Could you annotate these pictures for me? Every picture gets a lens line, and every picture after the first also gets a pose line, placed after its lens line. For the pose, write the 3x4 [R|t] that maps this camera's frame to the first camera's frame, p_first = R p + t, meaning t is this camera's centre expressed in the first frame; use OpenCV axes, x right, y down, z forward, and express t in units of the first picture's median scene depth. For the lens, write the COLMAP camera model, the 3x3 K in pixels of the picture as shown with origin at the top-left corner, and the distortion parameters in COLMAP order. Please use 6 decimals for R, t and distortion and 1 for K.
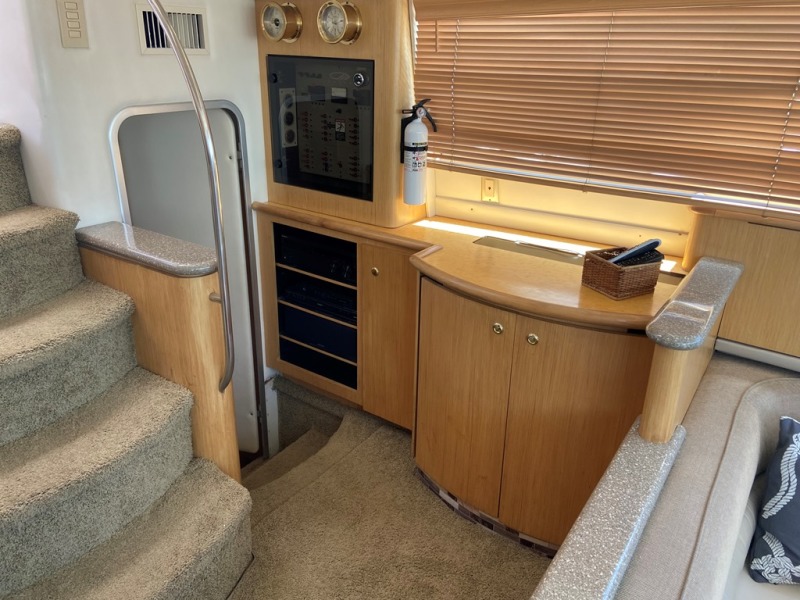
lens RADIAL K [[607.4, 0, 400.8], [0, 607.4, 289.4], [0, 0, 1]] dist [0.151157, -0.168781]
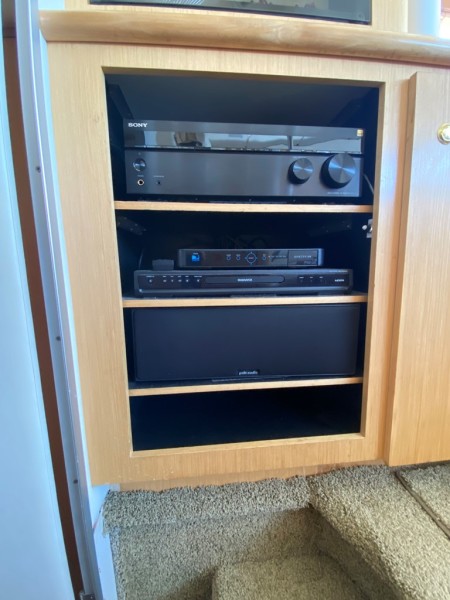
lens RADIAL K [[244.7, 0, 225.0], [0, 244.7, 300.0], [0, 0, 1]] dist [0.020293, -0.021213]
pose [[0.768678, -0.128622, 0.626570, -0.254314], [0.266822, 0.954753, -0.131348, 0.057596], [-0.581326, 0.268147, 0.768217, 0.854088]]
